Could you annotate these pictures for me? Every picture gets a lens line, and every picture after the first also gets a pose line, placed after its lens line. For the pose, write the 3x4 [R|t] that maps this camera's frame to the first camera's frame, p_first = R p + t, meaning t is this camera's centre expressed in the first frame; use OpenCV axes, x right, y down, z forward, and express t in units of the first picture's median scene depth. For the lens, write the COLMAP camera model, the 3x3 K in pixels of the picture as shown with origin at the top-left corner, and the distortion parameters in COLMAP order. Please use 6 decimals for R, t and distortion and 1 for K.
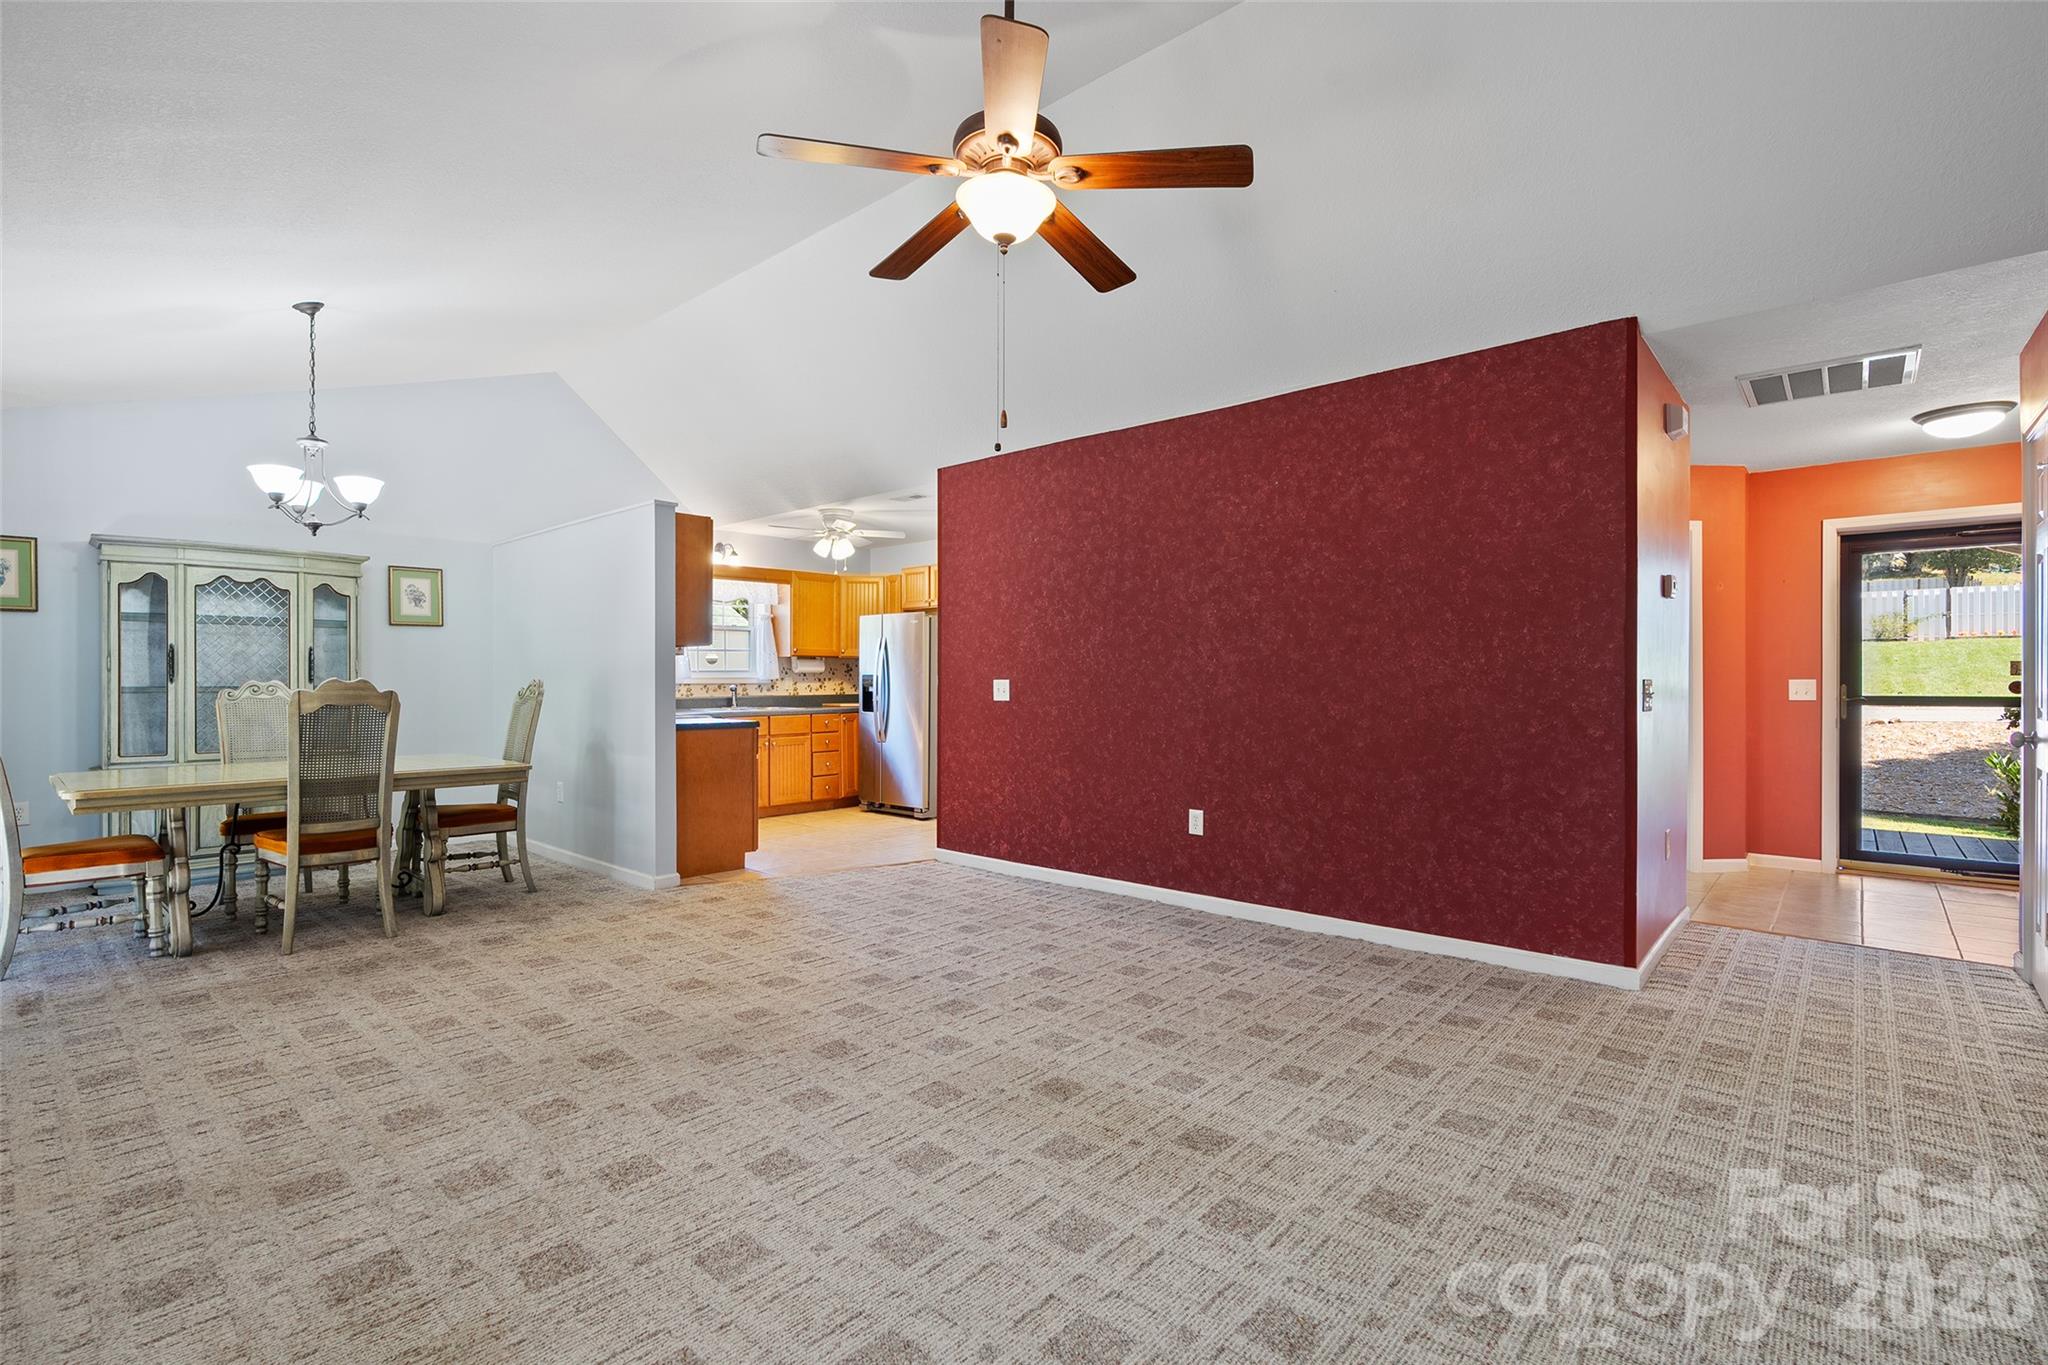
lens RADIAL K [[932.7, 0, 1020.7], [0, 932.7, 679.8], [0, 0, 1]] dist [-0.015289, 0.009130]
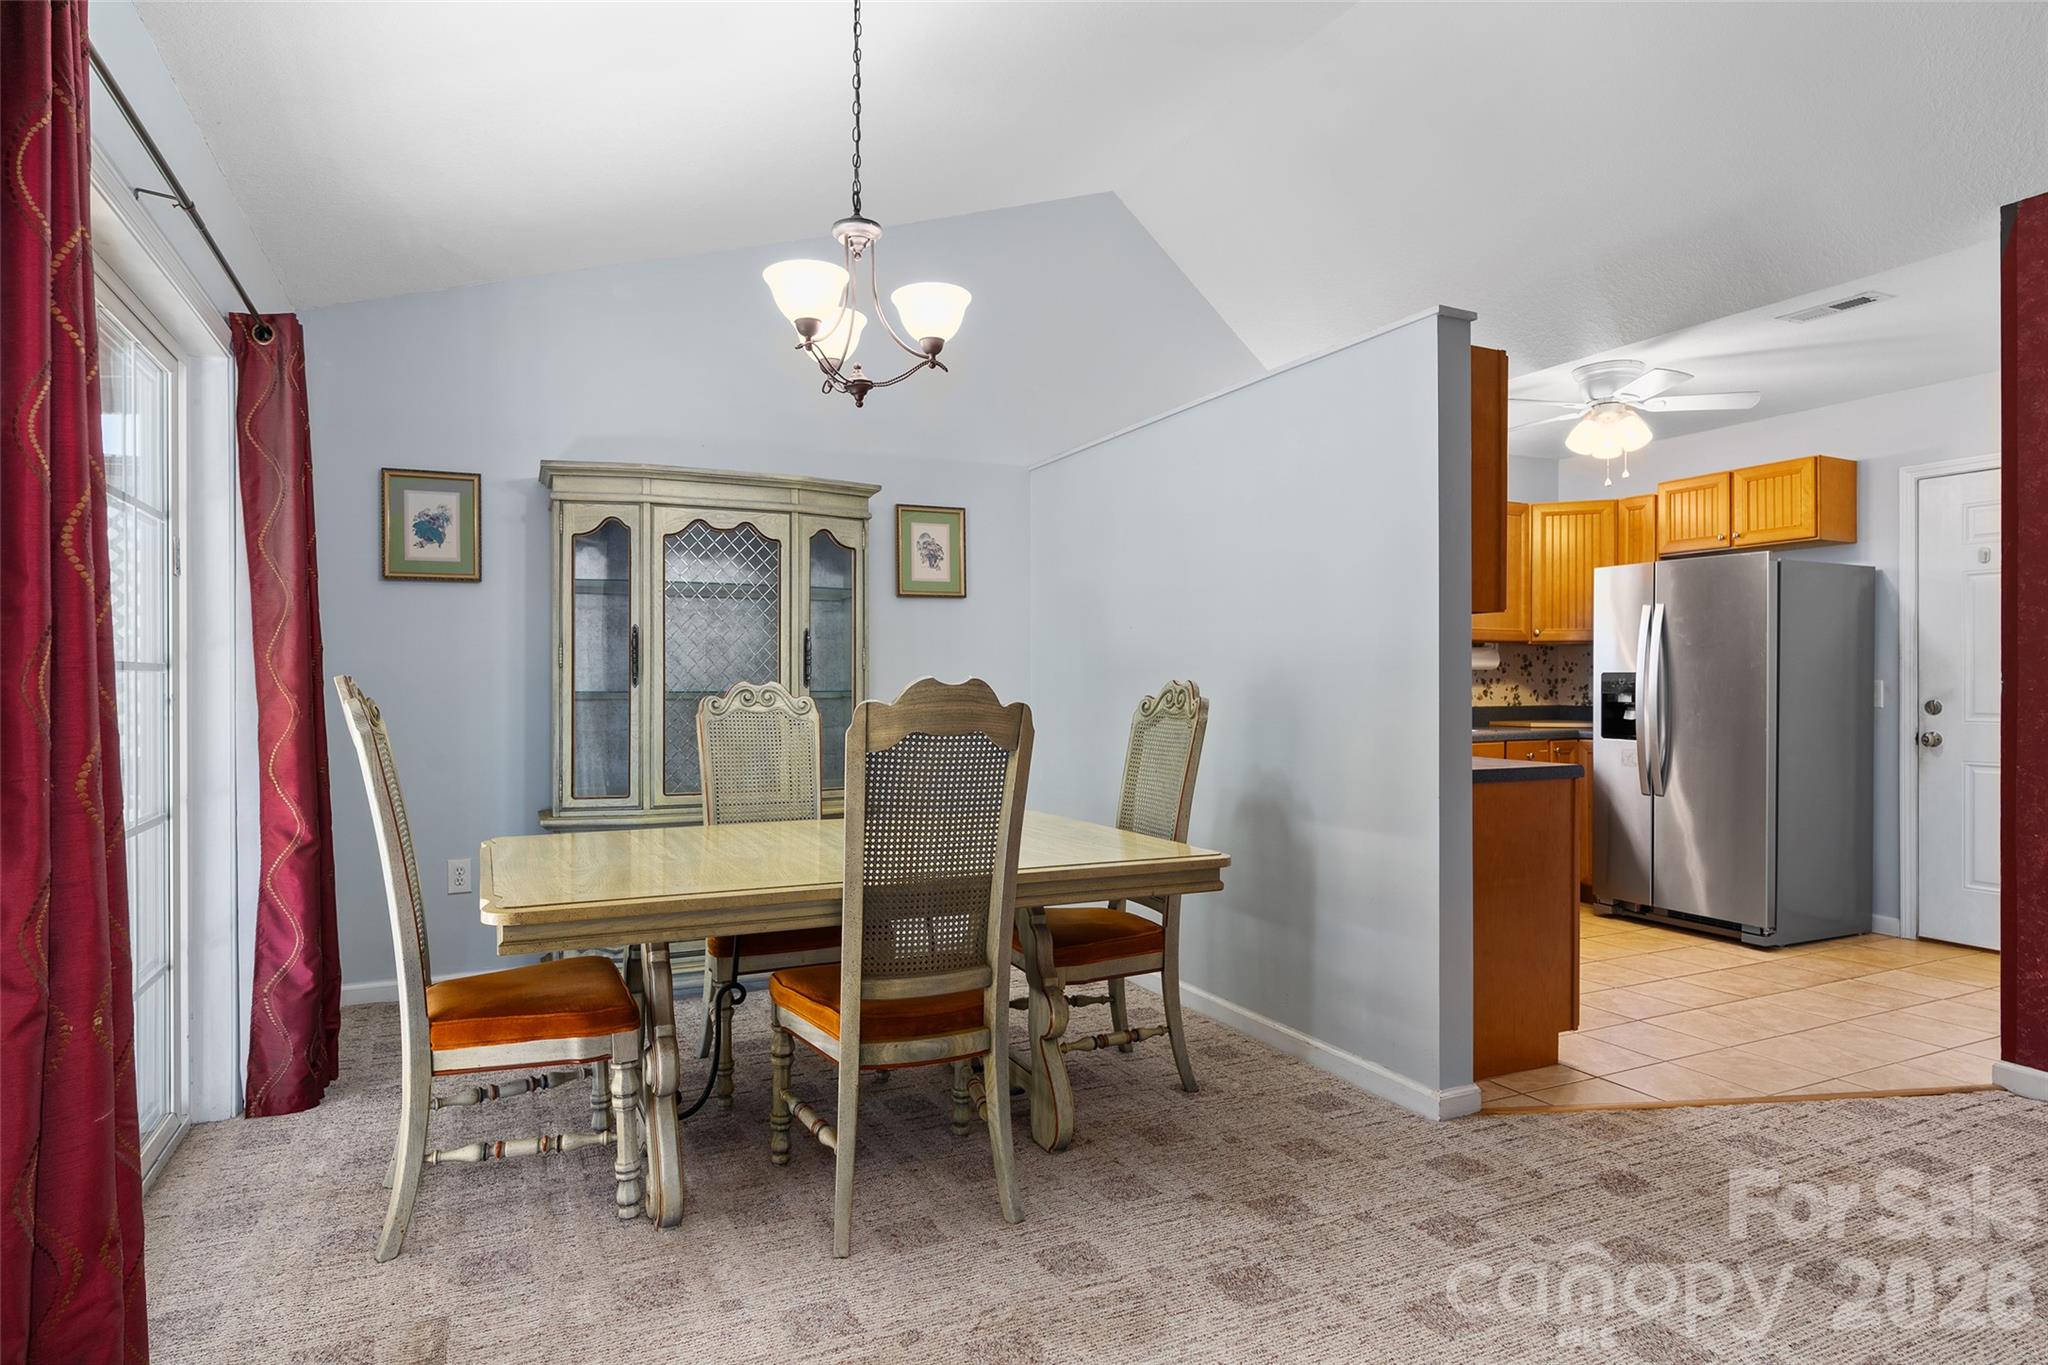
lens RADIAL K [[1126.3, 0, 1024.0], [0, 1126.3, 682.5], [0, 0, 1]] dist [0.002989, 0.000261]
pose [[0.924310, -0.000077, -0.381643, -0.384709], [0.000046, 1.000000, -0.000089, 0.000928], [0.381643, 0.000065, 0.924310, 0.396726]]
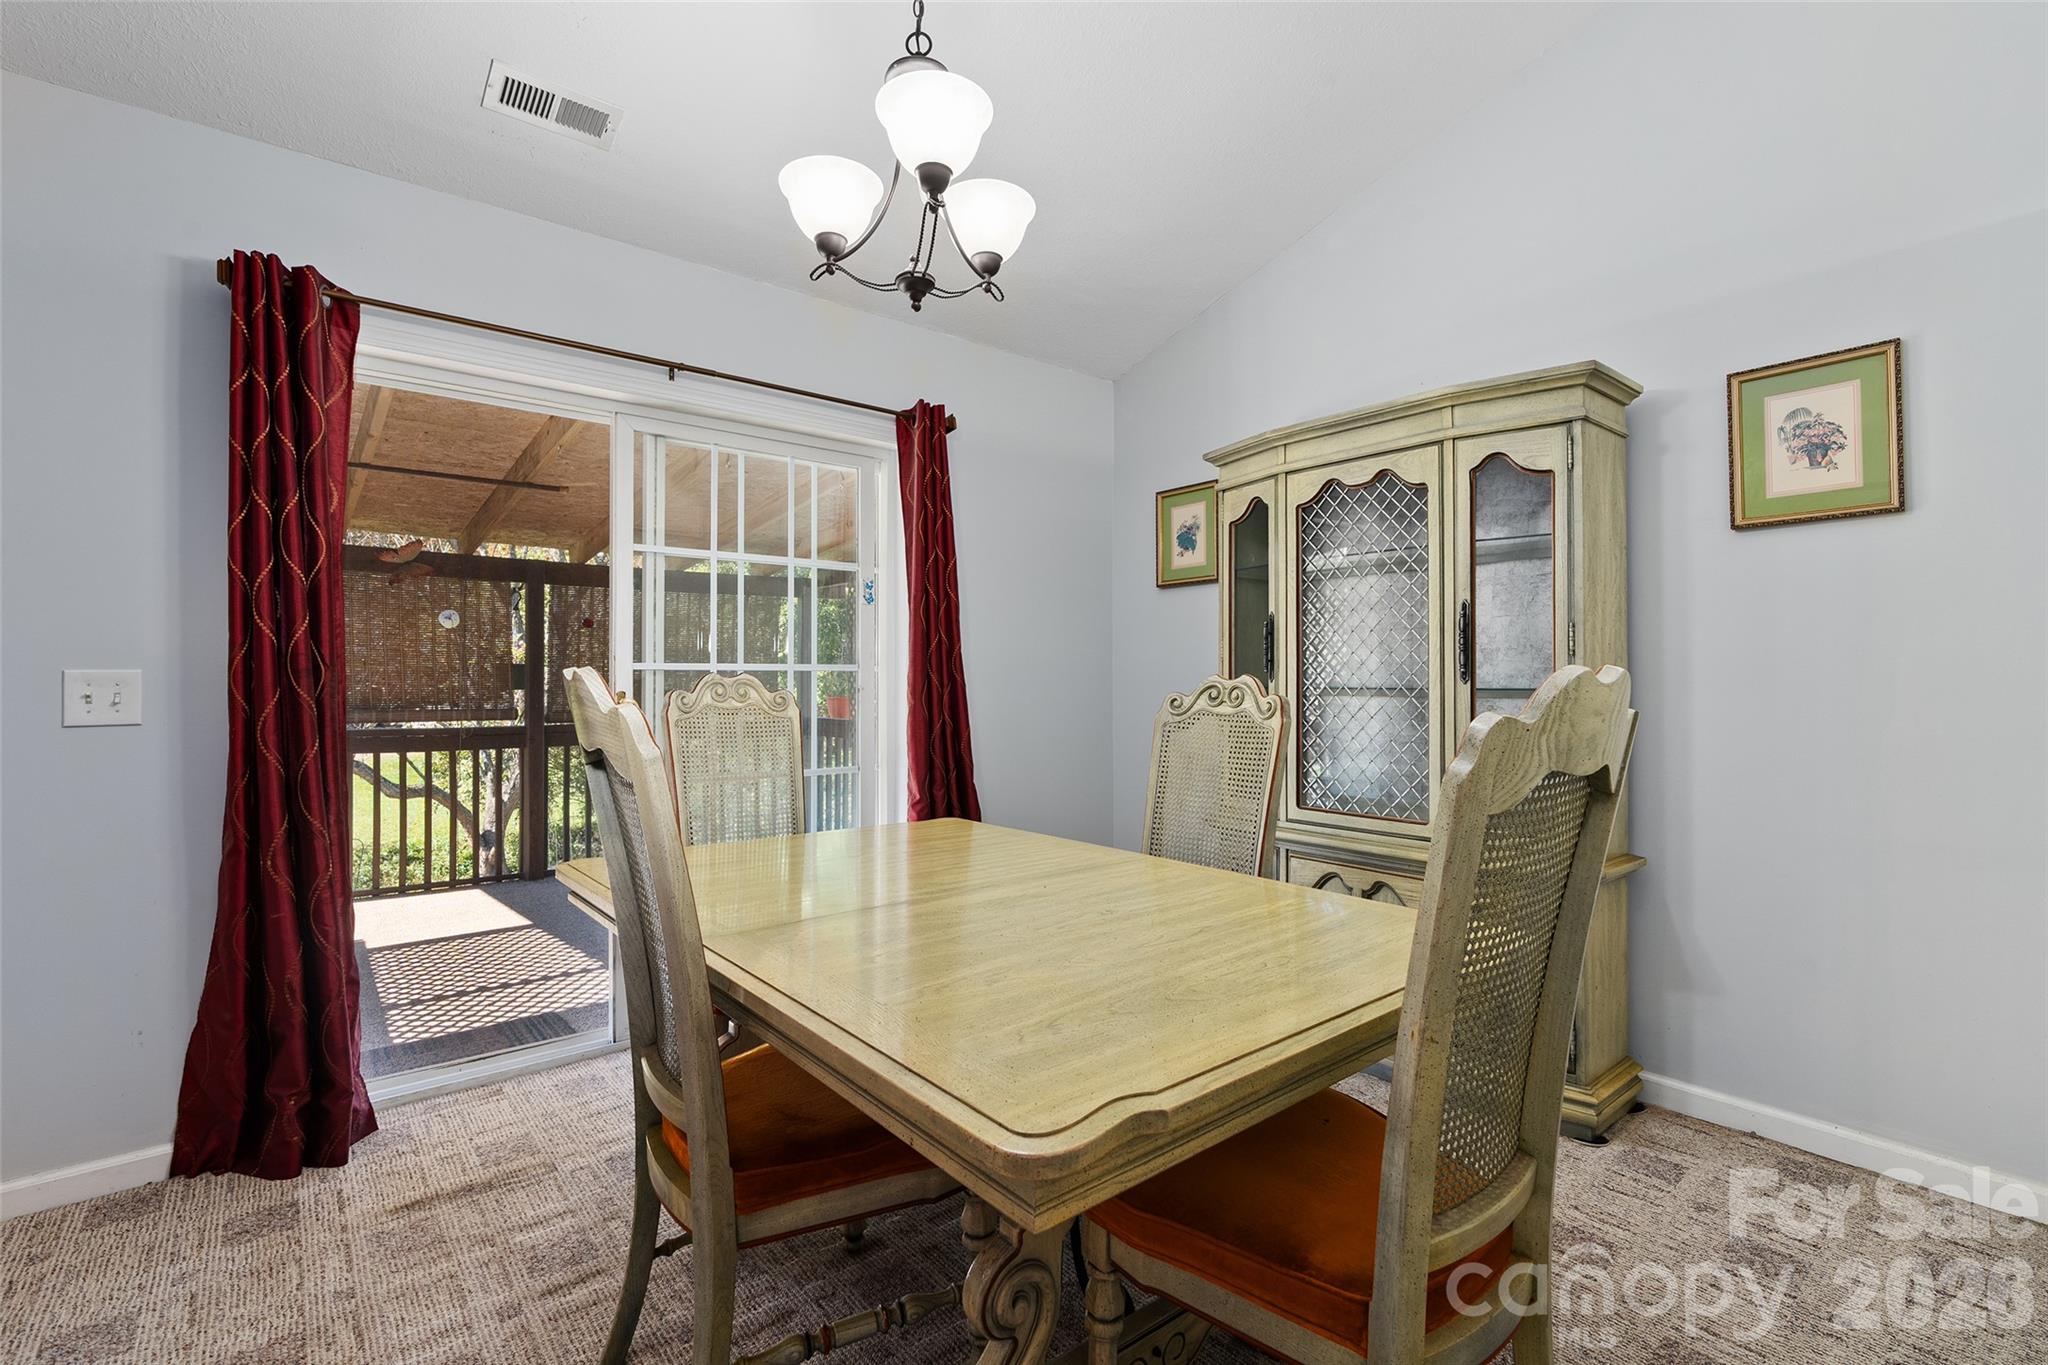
lens RADIAL K [[916.4, 0, 1016.7], [0, 916.4, 664.8], [0, 0, 1]] dist [-0.010996, 0.000013]
pose [[-0.151326, -0.012752, -0.988402, -0.343068], [0.001010, 0.999914, -0.013055, 0.000912], [0.988483, -0.002974, -0.151300, 0.980589]]
